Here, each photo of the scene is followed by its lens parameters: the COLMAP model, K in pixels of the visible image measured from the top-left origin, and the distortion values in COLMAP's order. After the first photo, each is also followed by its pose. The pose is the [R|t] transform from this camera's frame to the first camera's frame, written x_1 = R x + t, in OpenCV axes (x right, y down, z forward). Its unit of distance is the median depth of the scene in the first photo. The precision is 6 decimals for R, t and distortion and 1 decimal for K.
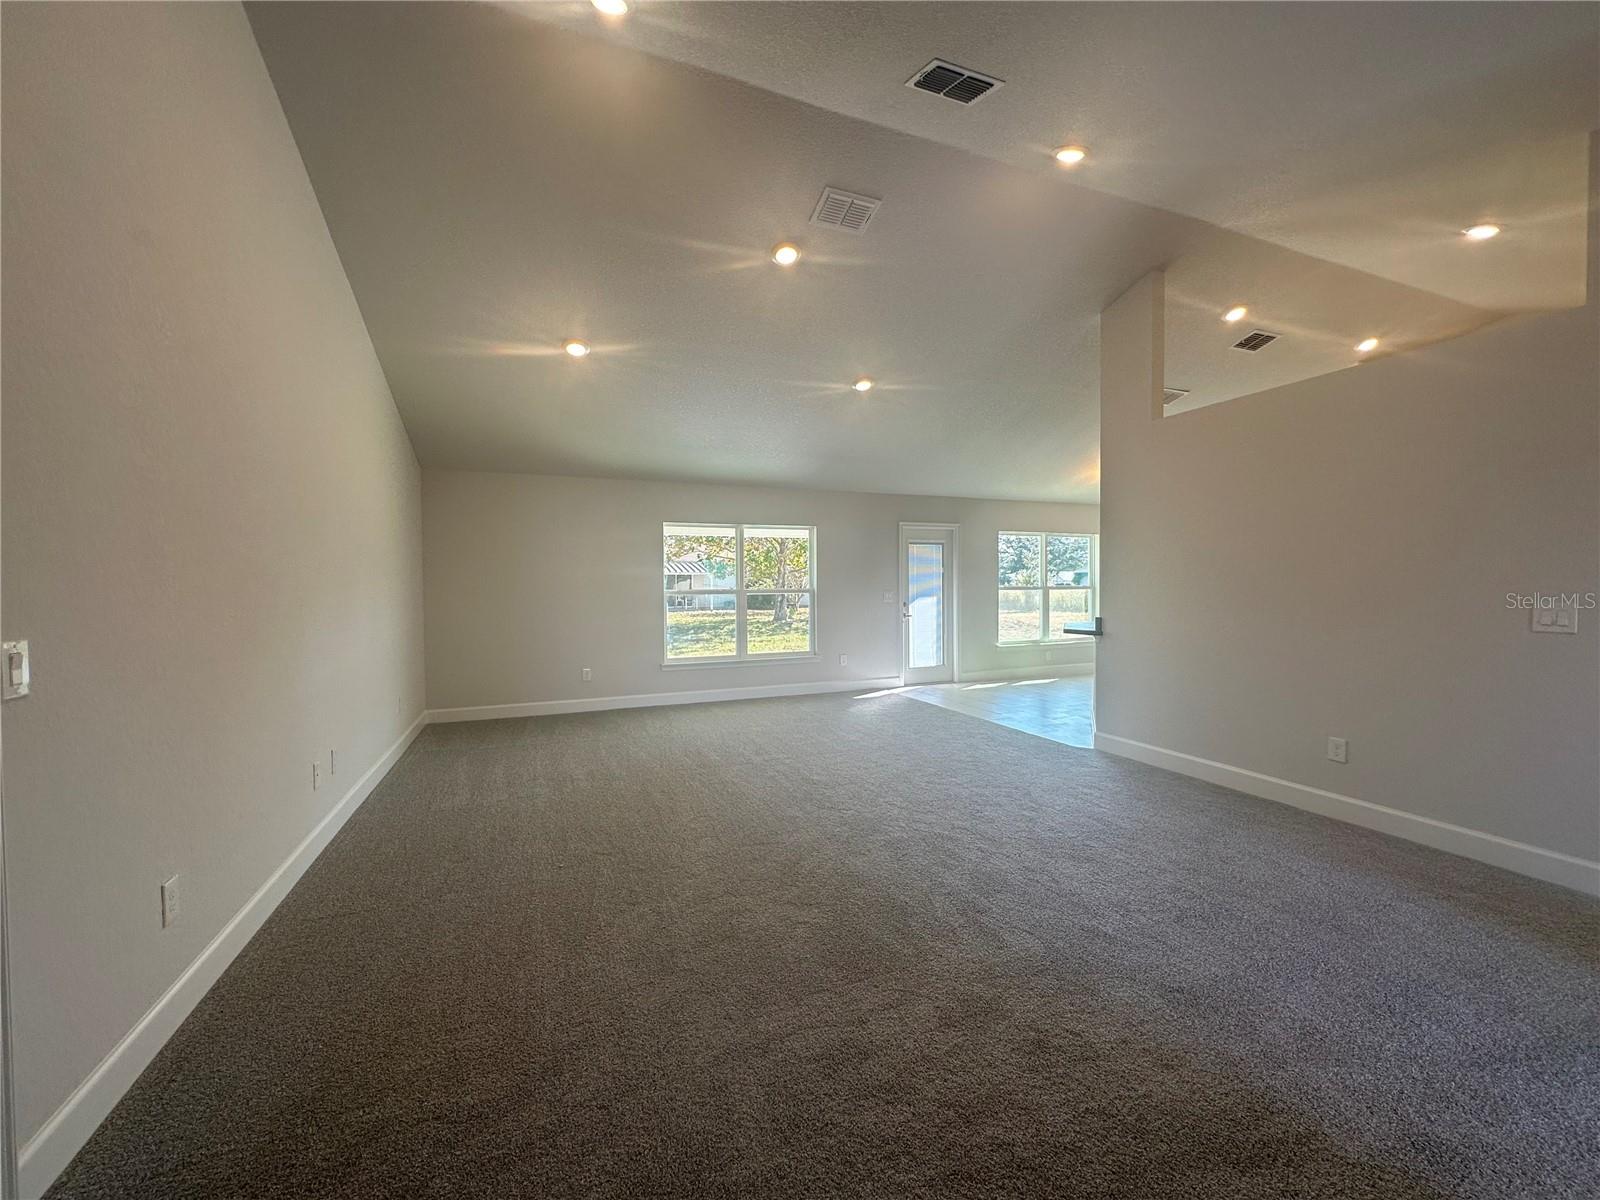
lens RADIAL K [[636.2, 0, 798.2], [0, 636.2, 600.1], [0, 0, 1]] dist [-0.007834, 0.001276]
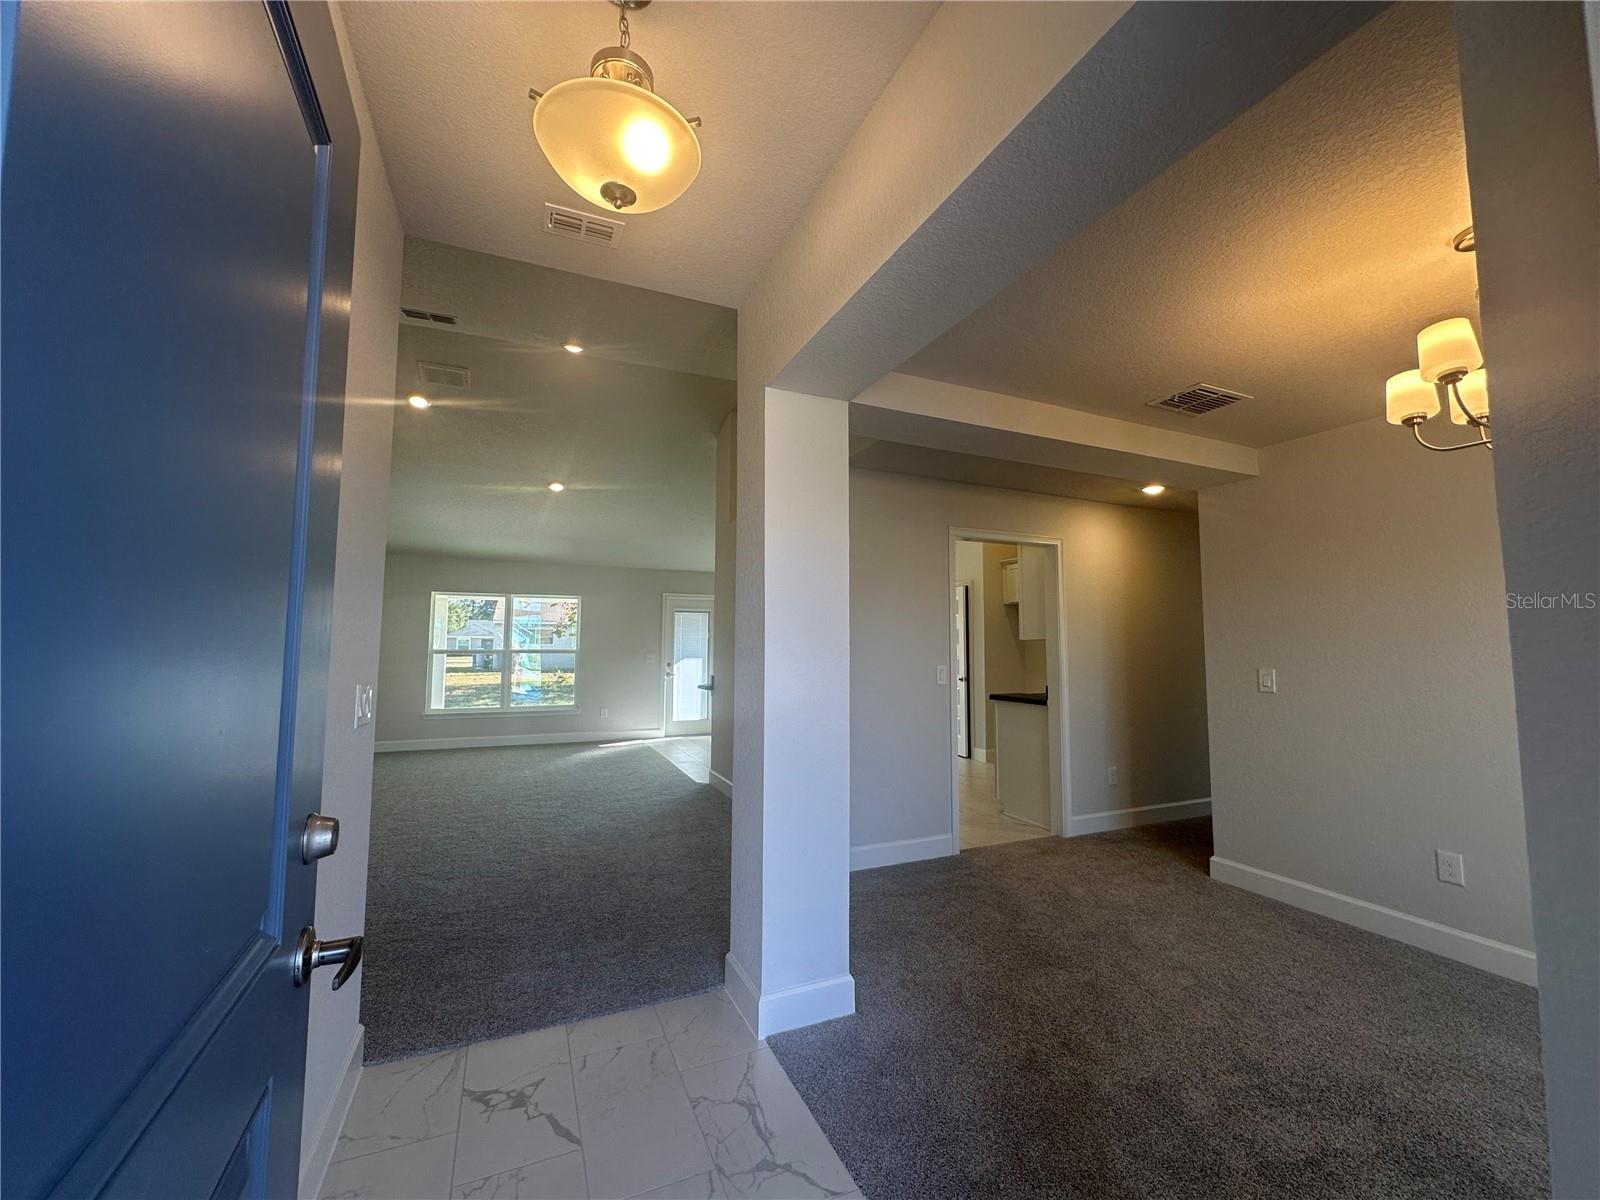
lens RADIAL K [[636.2, 0, 812.8], [0, 636.2, 598.4], [0, 0, 1]] dist [-0.007834, 0.001276]
pose [[0.998582, 0.013806, 0.051416, 0.369624], [-0.008623, 0.994982, -0.099685, -0.000147], [-0.052534, 0.099100, 0.993690, -0.166185]]
